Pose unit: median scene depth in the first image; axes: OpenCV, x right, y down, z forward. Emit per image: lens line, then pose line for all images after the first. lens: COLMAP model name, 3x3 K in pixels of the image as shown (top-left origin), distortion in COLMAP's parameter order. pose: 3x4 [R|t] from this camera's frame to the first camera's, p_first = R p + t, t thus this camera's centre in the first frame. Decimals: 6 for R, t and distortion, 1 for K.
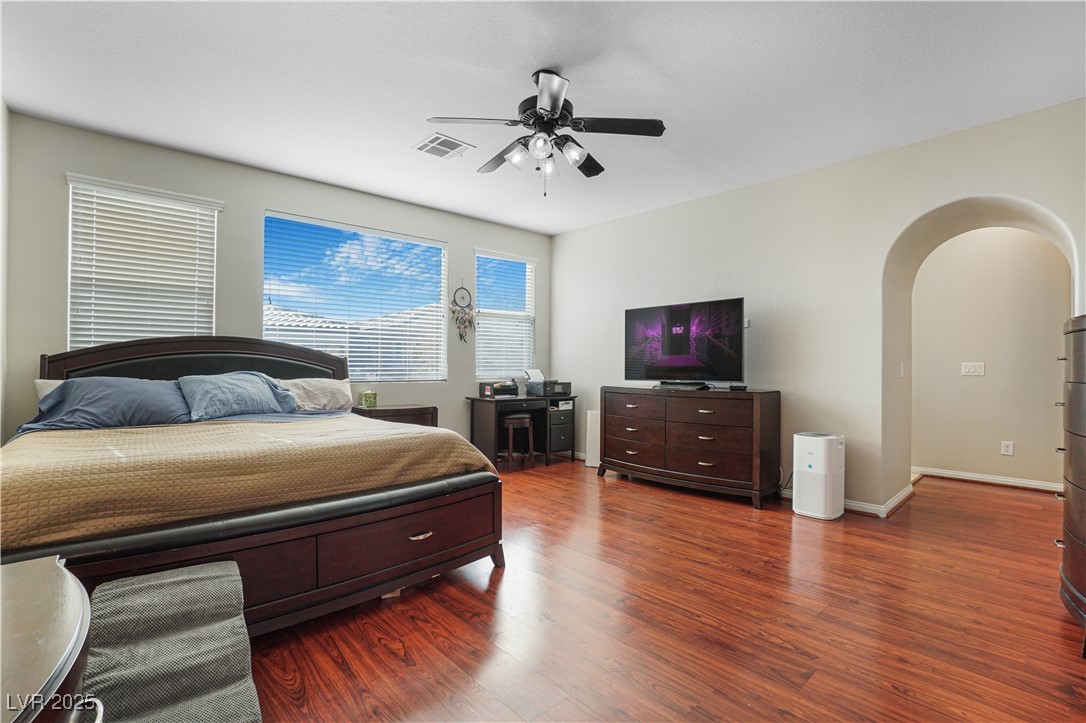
lens RADIAL K [[496.0, 0, 536.2], [0, 496.0, 365.8], [0, 0, 1]] dist [-0.038079, 0.000228]
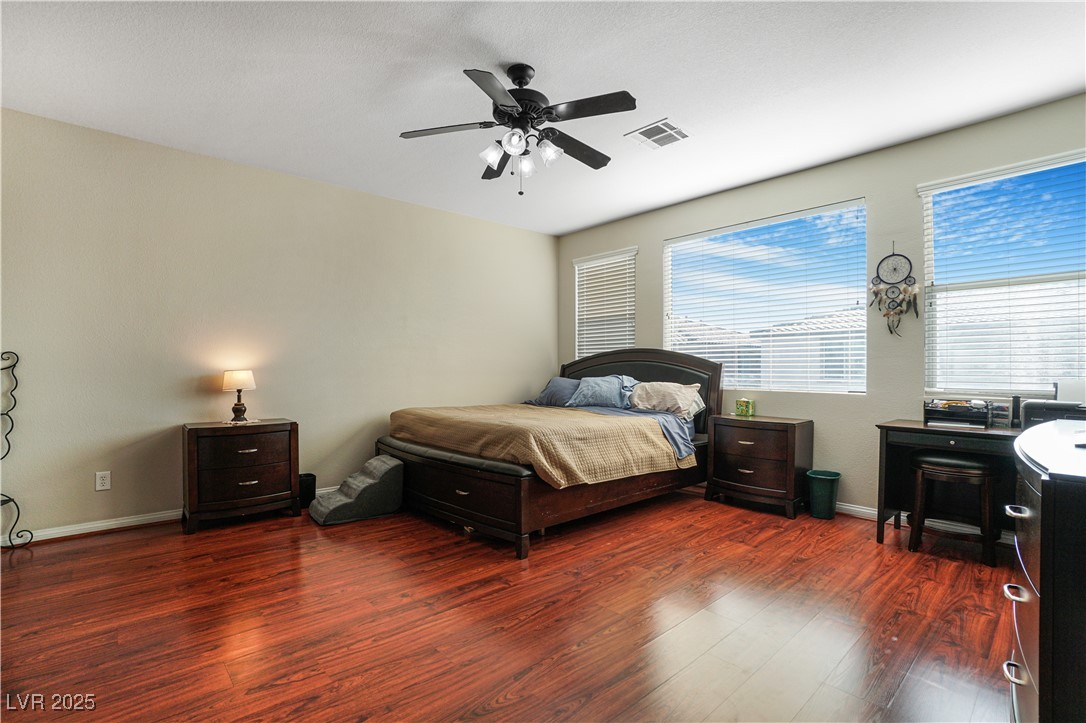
lens RADIAL K [[496.0, 0, 536.2], [0, 496.0, 365.8], [0, 0, 1]] dist [-0.038079, 0.000228]
pose [[0.000450, -0.011085, -0.999938, 0.722486], [-0.004707, 0.999927, -0.011087, 0.002209], [0.999989, 0.004712, 0.000398, 0.748345]]
